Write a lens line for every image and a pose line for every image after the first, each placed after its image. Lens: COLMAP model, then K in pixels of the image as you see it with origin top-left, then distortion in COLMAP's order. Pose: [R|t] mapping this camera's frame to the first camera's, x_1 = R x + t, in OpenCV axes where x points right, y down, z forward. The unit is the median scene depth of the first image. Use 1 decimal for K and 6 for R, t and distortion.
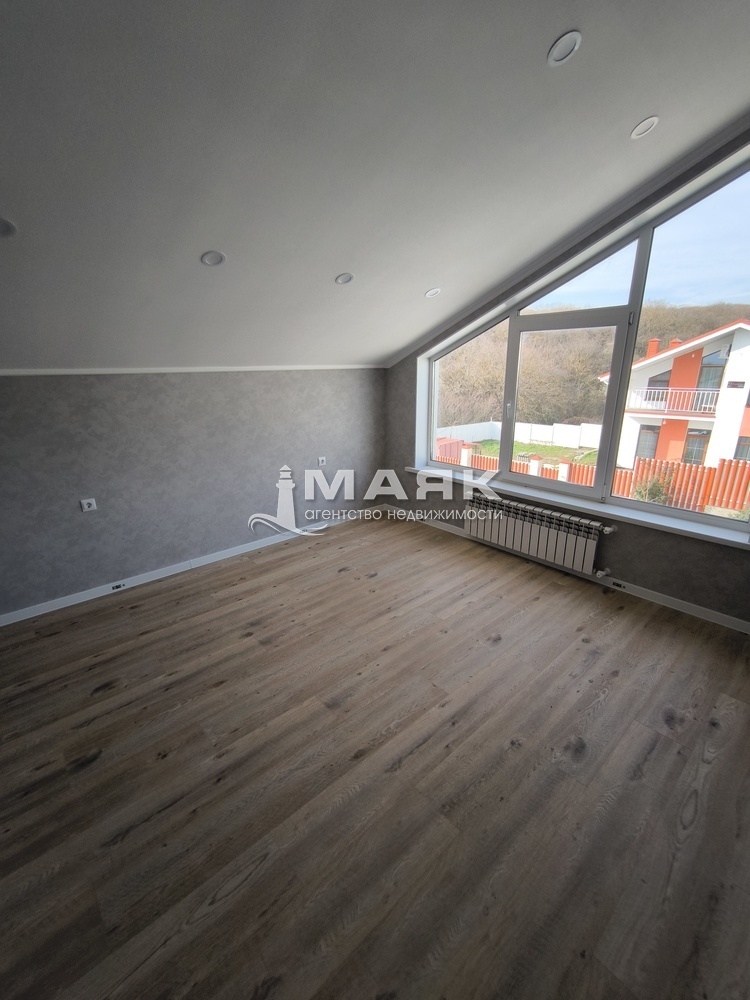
lens RADIAL K [[424.9, 0, 373.1], [0, 424.9, 499.2], [0, 0, 1]] dist [-0.005200, 0.001552]
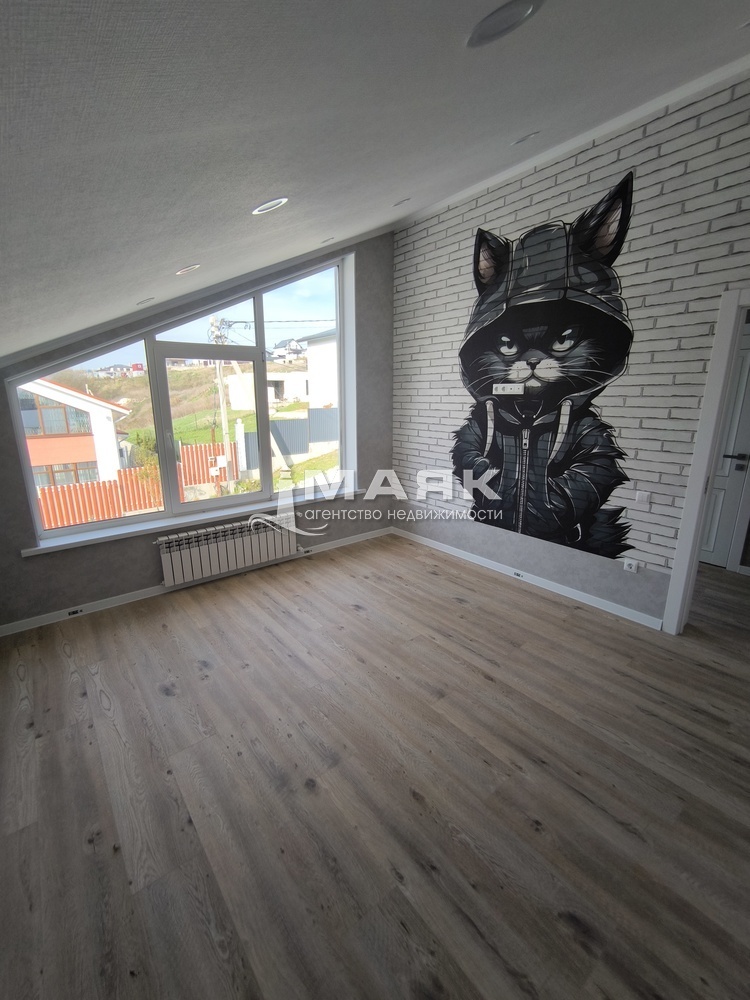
lens RADIAL K [[424.9, 0, 373.1], [0, 424.9, 499.2], [0, 0, 1]] dist [-0.005200, 0.001552]
pose [[0.052929, -0.225131, 0.972890, -0.978765], [0.301441, 0.932409, 0.199364, -0.228458], [-0.952014, 0.282717, 0.117215, 0.841204]]
